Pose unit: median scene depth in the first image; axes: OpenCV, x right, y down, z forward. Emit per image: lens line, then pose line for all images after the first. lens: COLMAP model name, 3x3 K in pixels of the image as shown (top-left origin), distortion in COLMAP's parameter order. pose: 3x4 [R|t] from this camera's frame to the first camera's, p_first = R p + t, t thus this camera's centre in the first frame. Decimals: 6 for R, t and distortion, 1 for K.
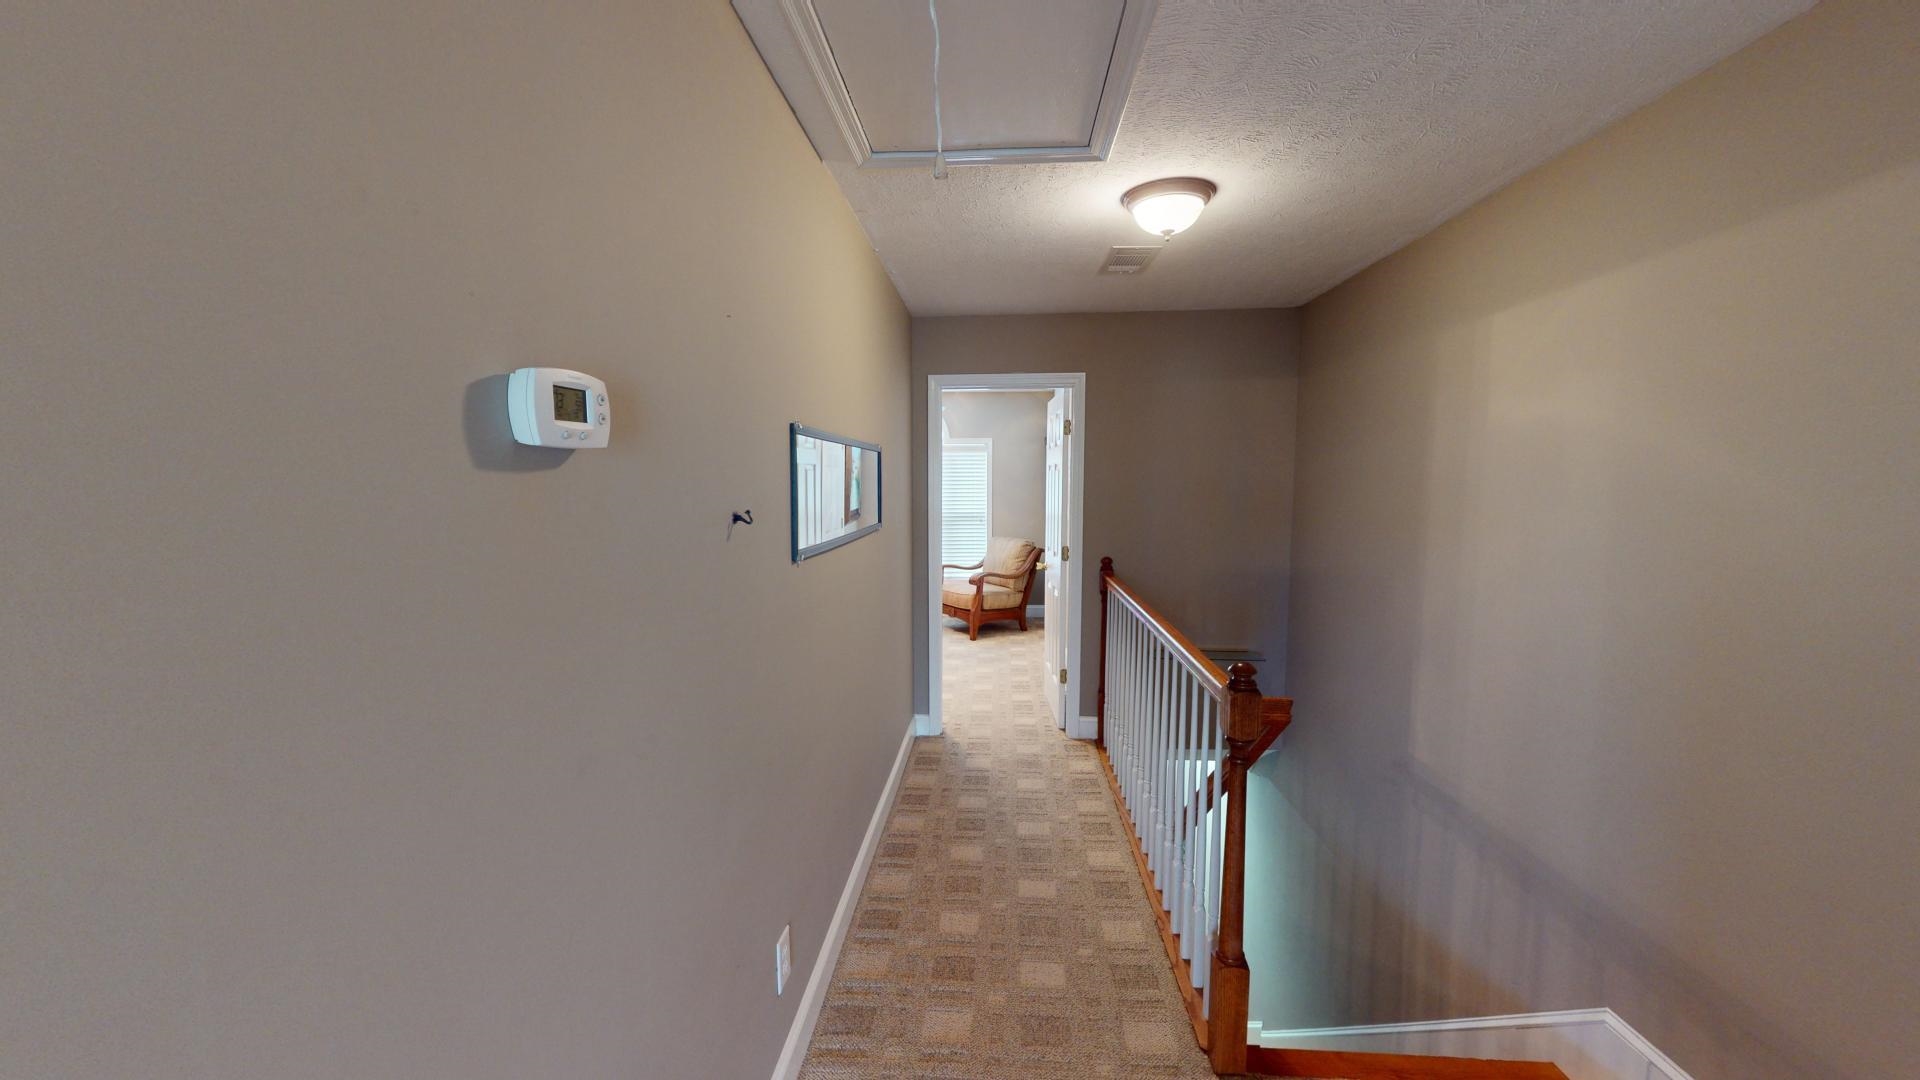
lens RADIAL K [[702.8, 0, 956.3], [0, 702.8, 537.5], [0, 0, 1]] dist [0.000341, 0.000175]
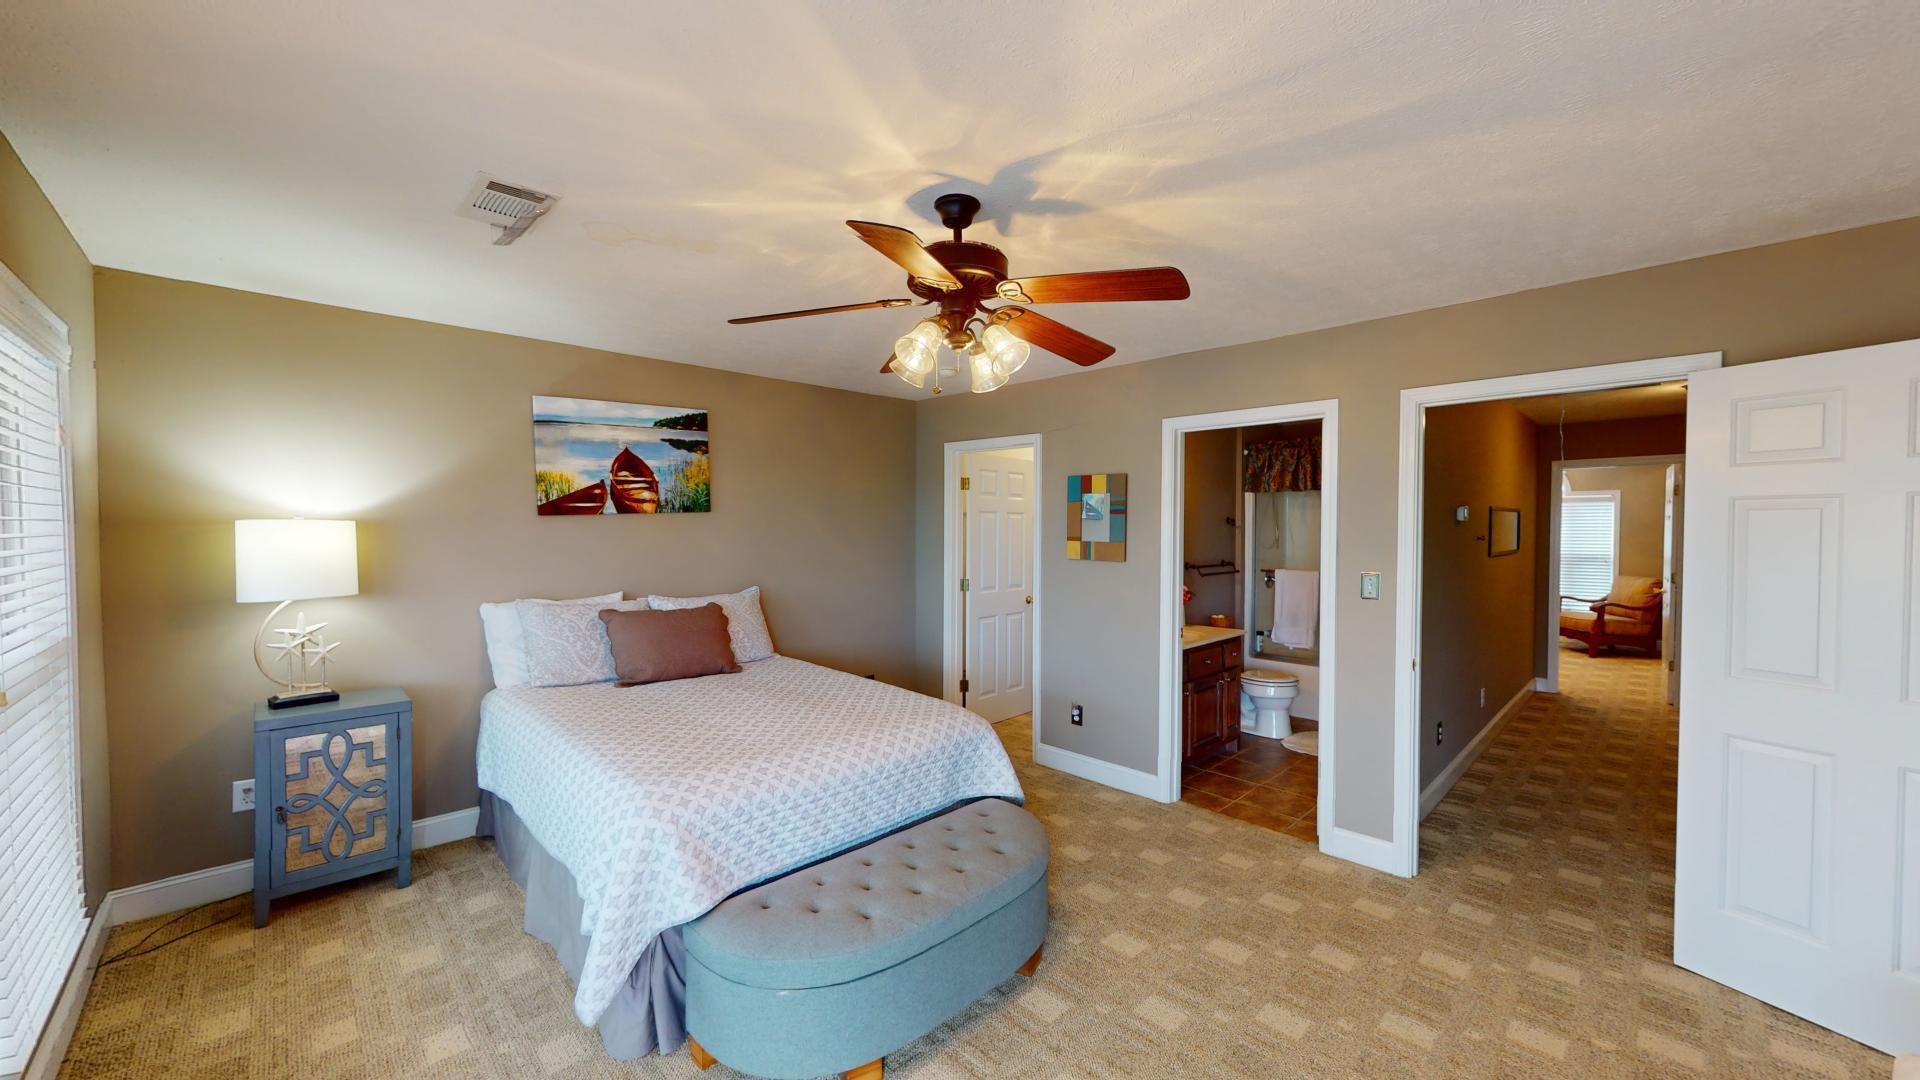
lens RADIAL K [[702.8, 0, 956.3], [0, 702.8, 537.5], [0, 0, 1]] dist [0.000341, 0.000175]
pose [[0.743995, 0.015303, -0.668010, 0.014043], [-0.057827, 0.997461, -0.041555, 0.051679], [0.665678, 0.069546, 0.742991, -0.636500]]
